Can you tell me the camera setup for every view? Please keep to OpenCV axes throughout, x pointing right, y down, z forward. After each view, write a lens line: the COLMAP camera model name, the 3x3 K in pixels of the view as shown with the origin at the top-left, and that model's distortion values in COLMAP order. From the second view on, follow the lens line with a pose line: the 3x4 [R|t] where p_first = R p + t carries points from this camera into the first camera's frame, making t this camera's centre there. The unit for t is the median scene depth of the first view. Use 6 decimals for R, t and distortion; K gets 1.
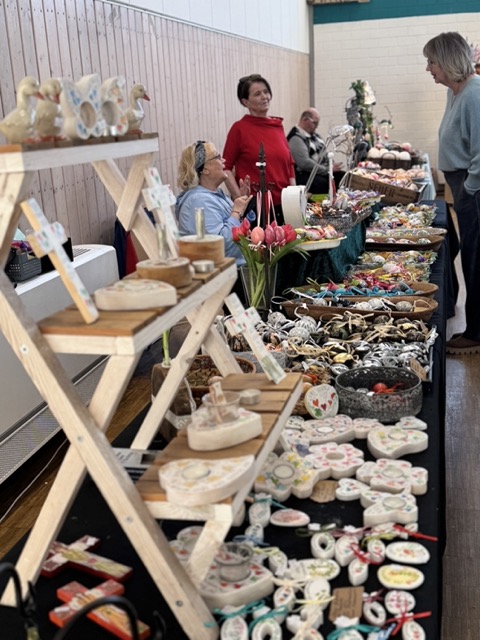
lens RADIAL K [[823.3, 0, 240.5], [0, 823.3, 320.2], [0, 0, 1]] dist [0.066958, 0.000000]
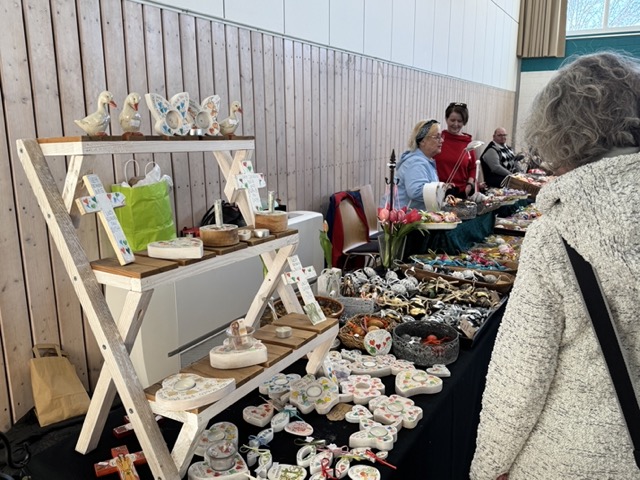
lens RADIAL K [[546.5, 0, 319.1], [0, 546.5, 242.5], [0, 0, 1]] dist [0.072761, -0.121631]
pose [[0.958512, 0.104732, -0.265114, 0.194447], [-0.114992, 0.993090, -0.023435, -0.026066], [0.260827, 0.052949, 0.963932, 0.094923]]
